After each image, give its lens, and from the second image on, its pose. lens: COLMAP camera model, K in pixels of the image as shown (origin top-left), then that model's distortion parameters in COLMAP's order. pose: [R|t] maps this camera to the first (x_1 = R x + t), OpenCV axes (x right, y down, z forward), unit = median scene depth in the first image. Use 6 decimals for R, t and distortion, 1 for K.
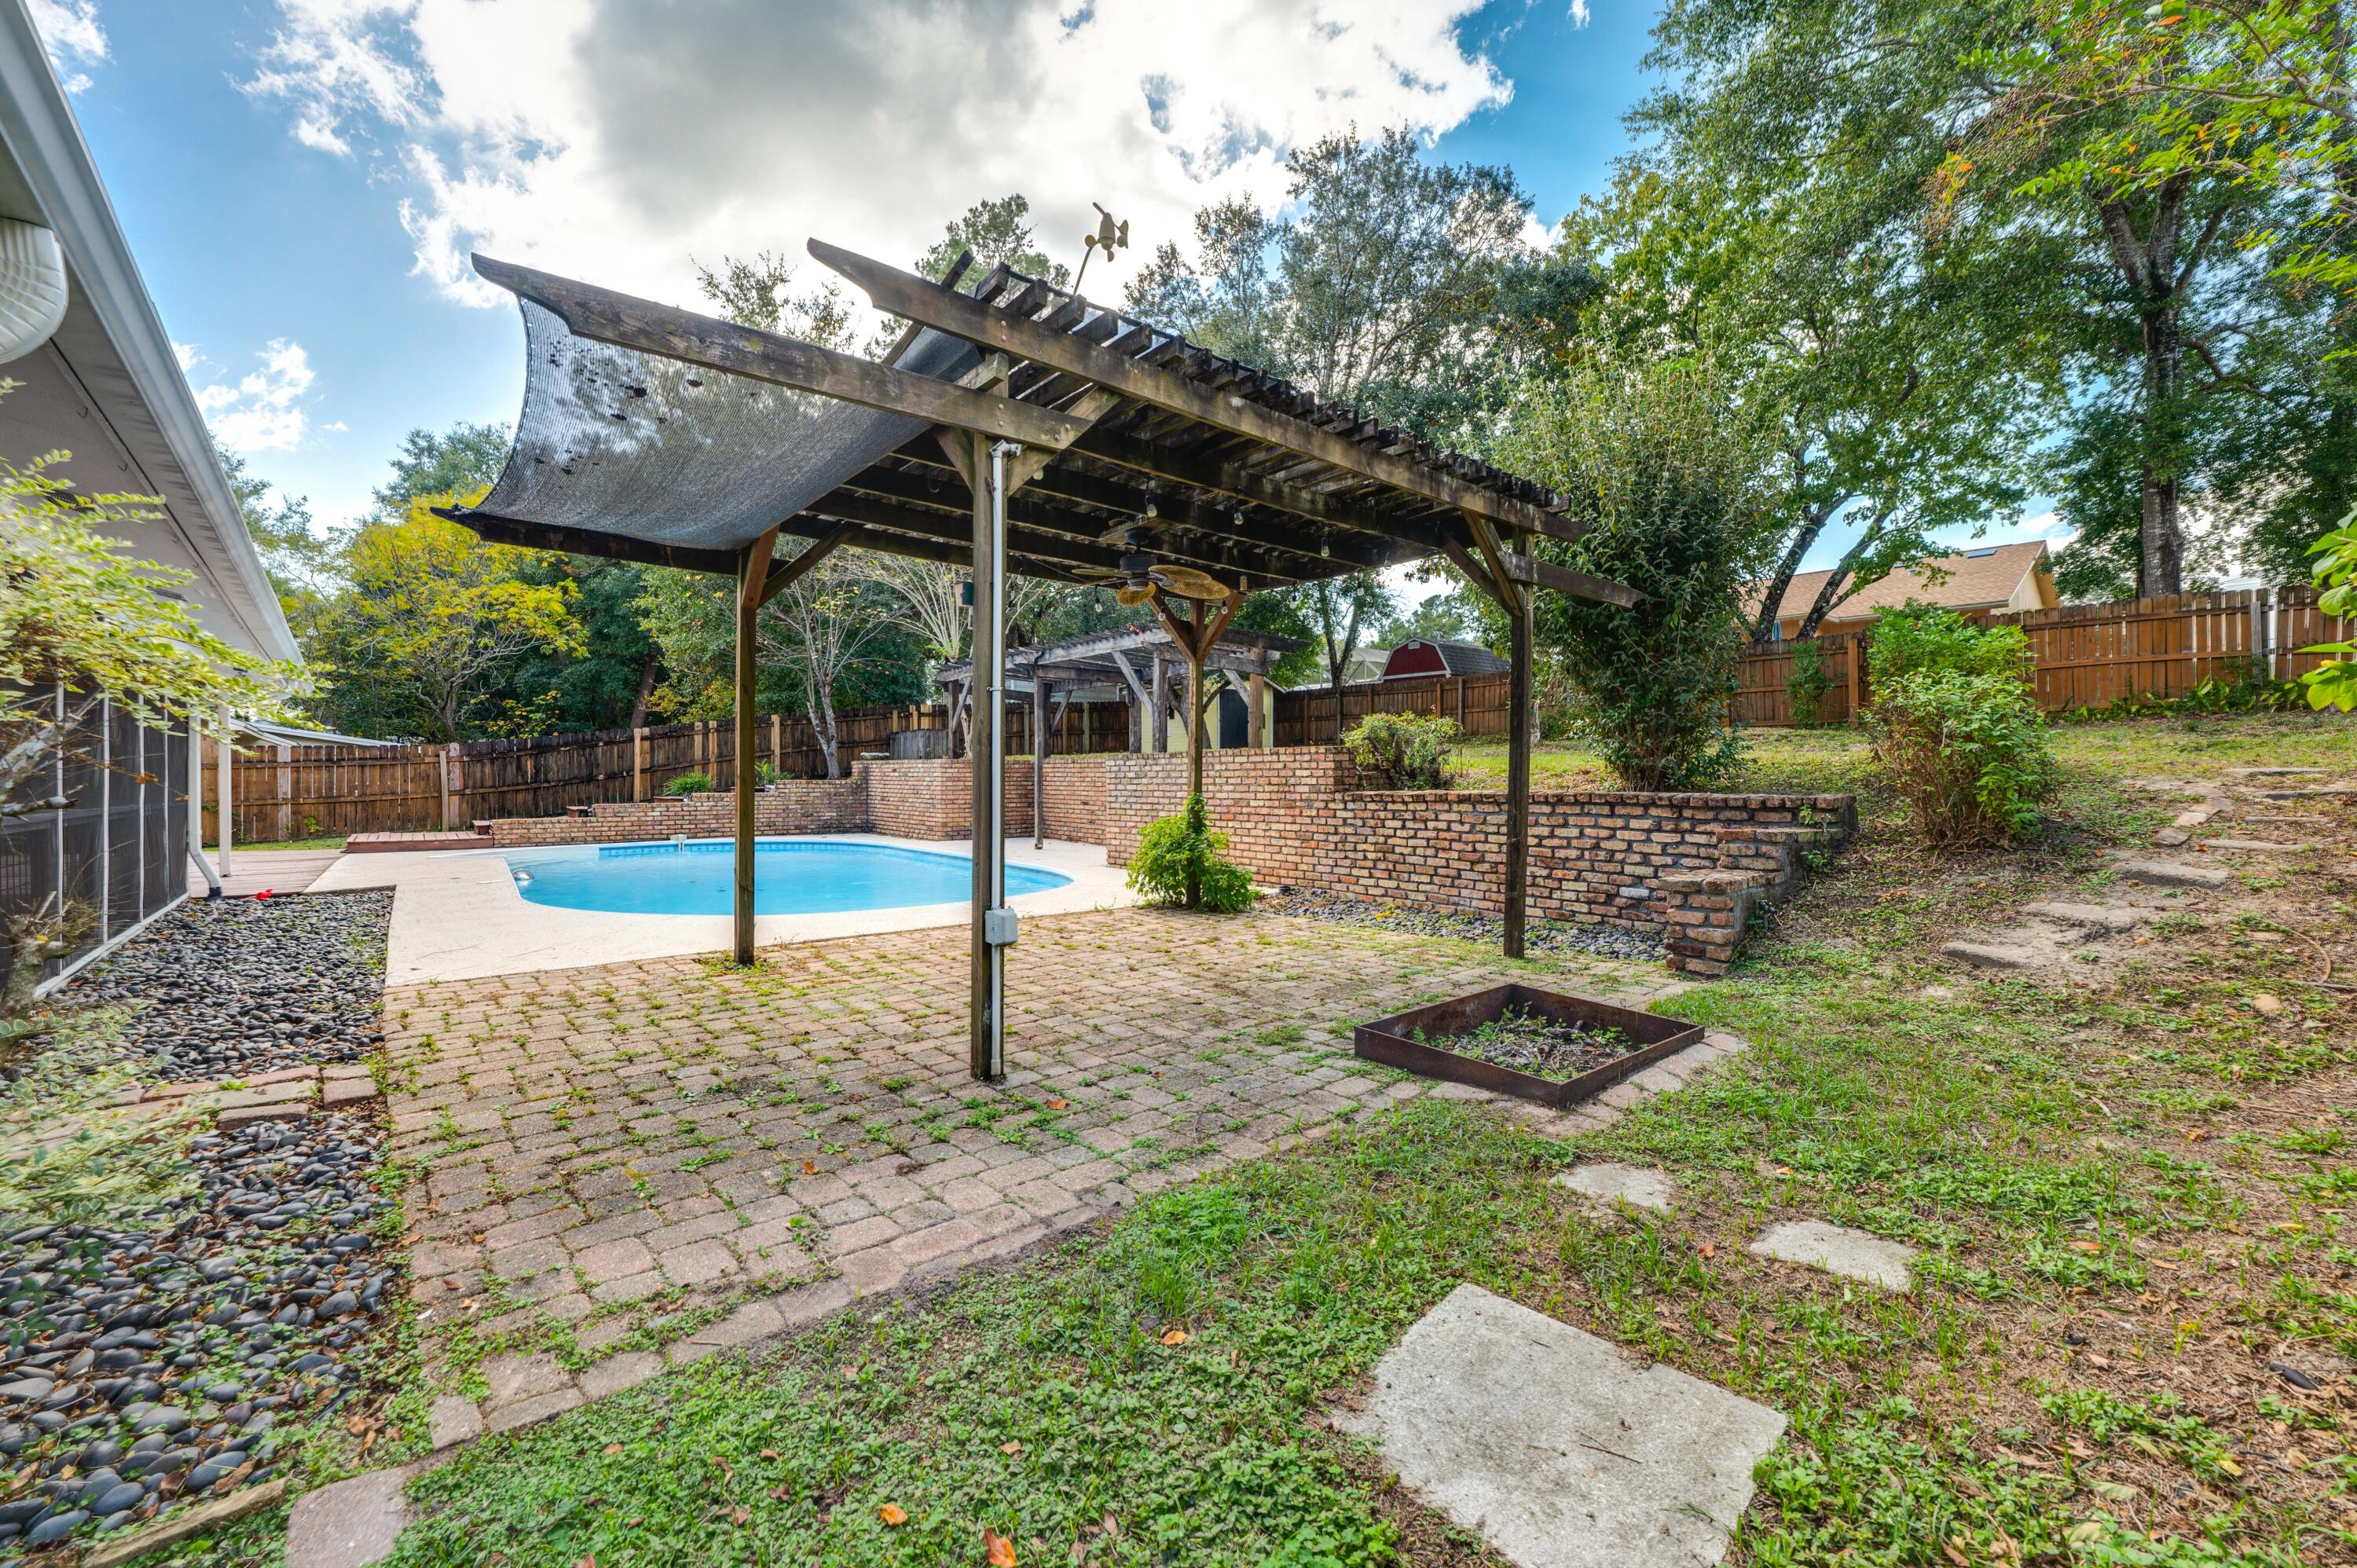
lens RADIAL K [[932.1, 0, 1183.3], [0, 932.1, 779.9], [0, 0, 1]] dist [-0.003910, -0.000139]
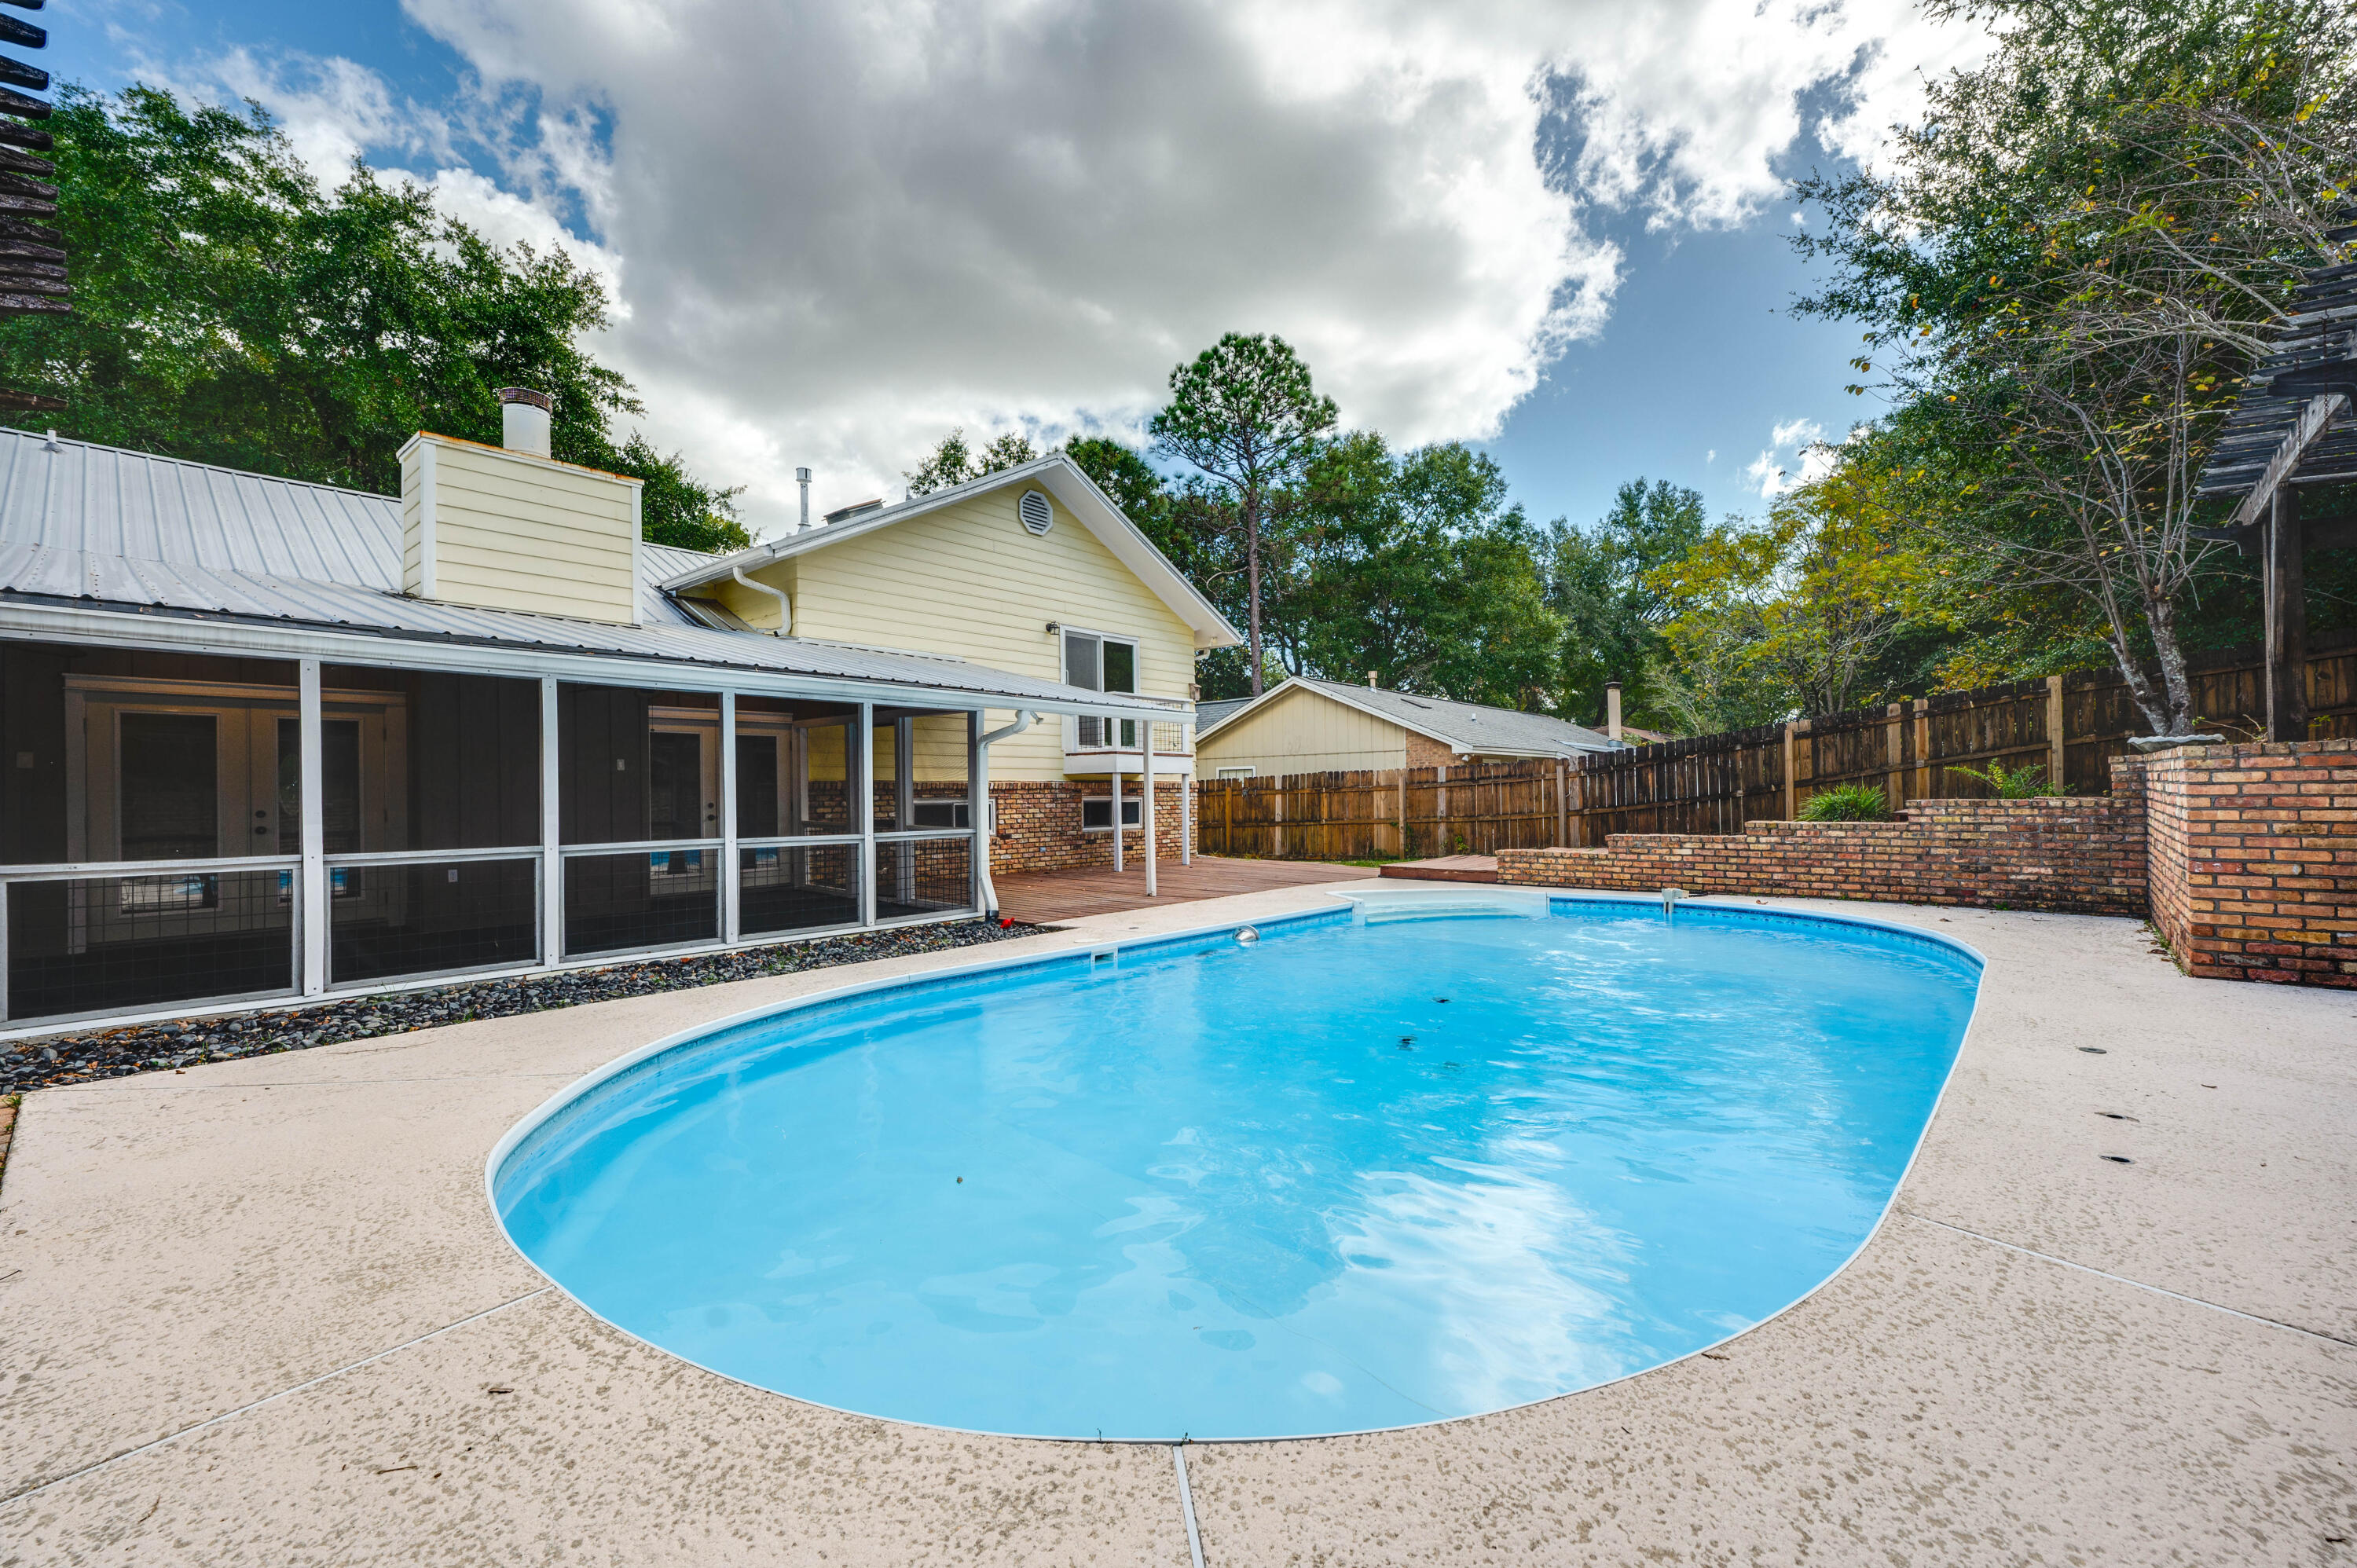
lens RADIAL K [[932.1, 0, 1186.5], [0, 932.1, 785.0], [0, 0, 1]] dist [-0.003910, -0.000139]
pose [[0.158724, -0.011638, -0.987254, 0.019947], [0.012920, 0.999869, -0.009710, -0.007671], [0.987238, -0.011215, 0.158853, 0.447387]]
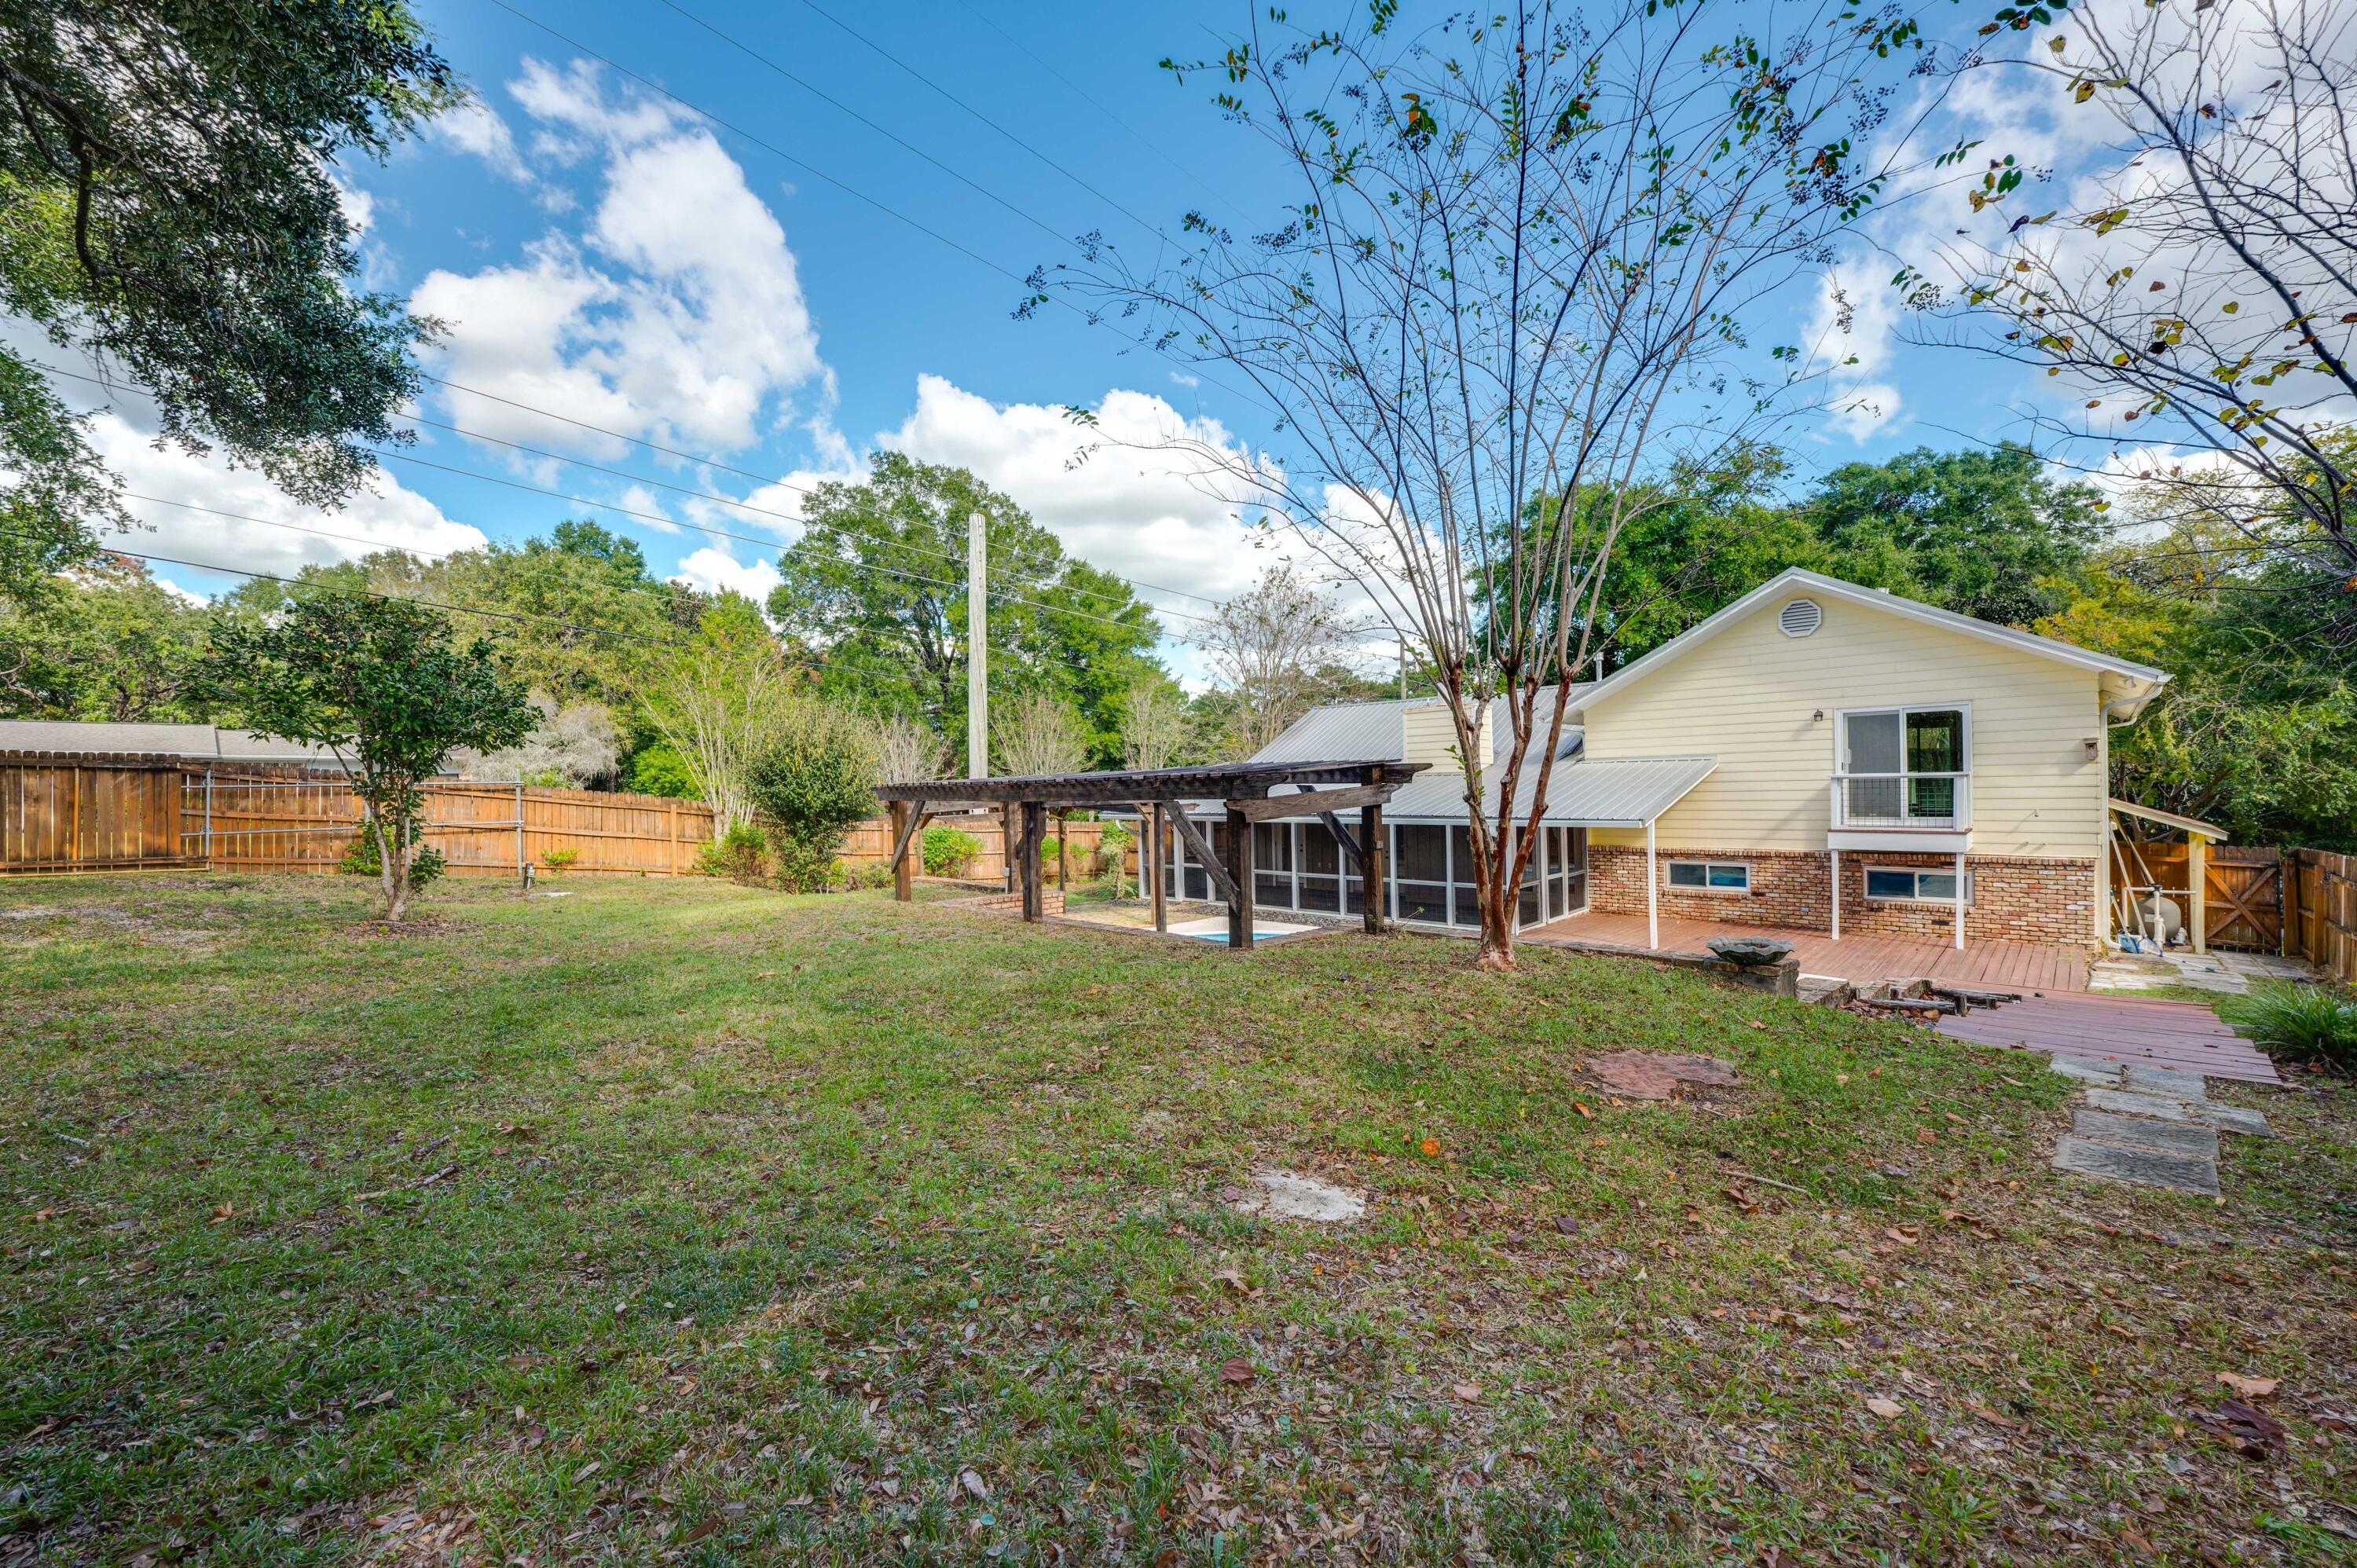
lens RADIAL K [[932.1, 0, 1200.7], [0, 932.1, 817.4], [0, 0, 1]] dist [-0.003910, -0.000139]
pose [[-0.994654, 0.021392, -0.101021, -0.086483], [0.018647, 0.999433, 0.028037, -0.083886], [0.101564, 0.026003, -0.994489, 1.240425]]
